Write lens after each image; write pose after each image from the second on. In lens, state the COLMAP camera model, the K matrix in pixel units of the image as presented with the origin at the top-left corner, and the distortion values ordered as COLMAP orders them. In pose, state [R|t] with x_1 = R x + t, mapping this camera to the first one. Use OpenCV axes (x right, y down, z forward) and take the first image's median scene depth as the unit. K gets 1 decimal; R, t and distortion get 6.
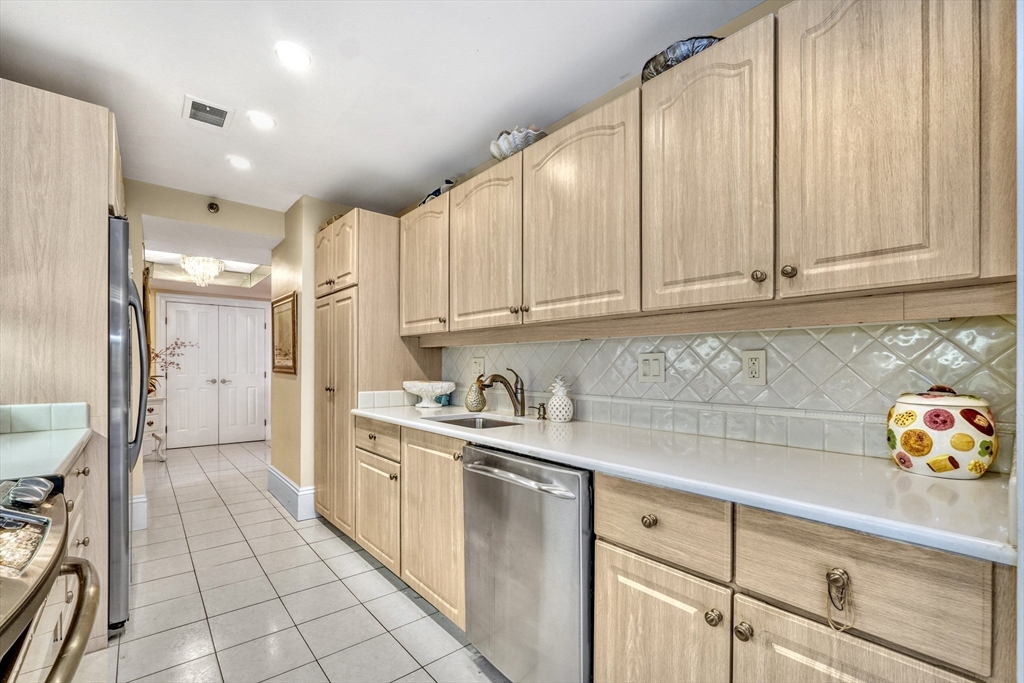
lens RADIAL K [[444.3, 0, 502.8], [0, 444.3, 366.3], [0, 0, 1]] dist [0.002584, 0.000096]
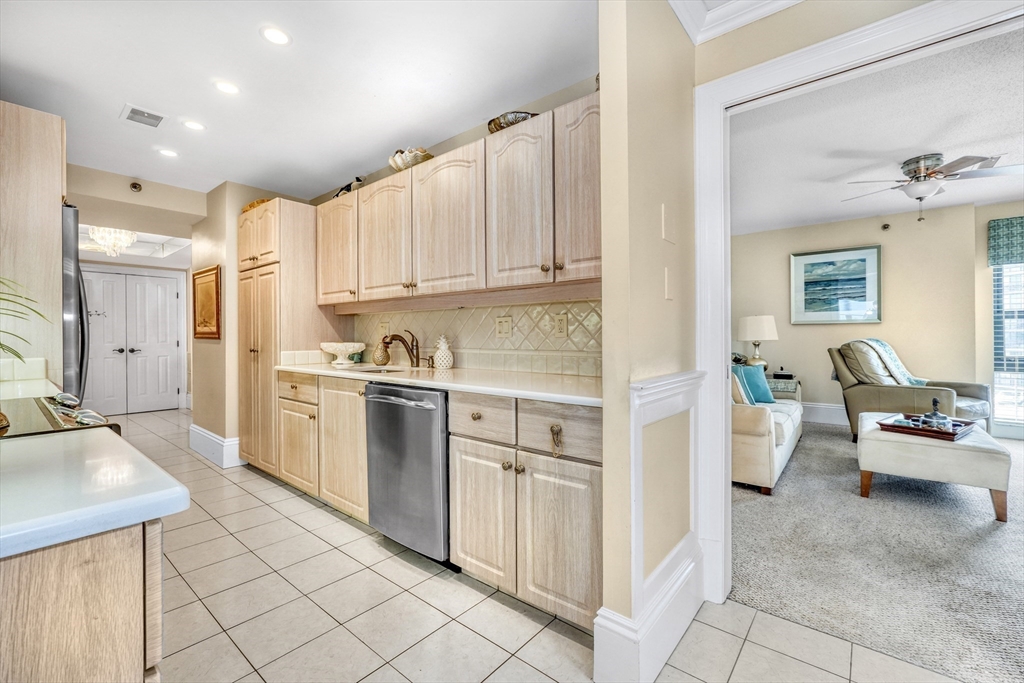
lens RADIAL K [[439.0, 0, 506.3], [0, 439.0, 335.8], [0, 0, 1]] dist [0.000196, 0.000451]
pose [[0.985081, -0.008359, 0.171891, 0.092339], [0.008828, 0.999959, -0.001963, 0.030389], [-0.171867, 0.003451, 0.985114, -0.353664]]
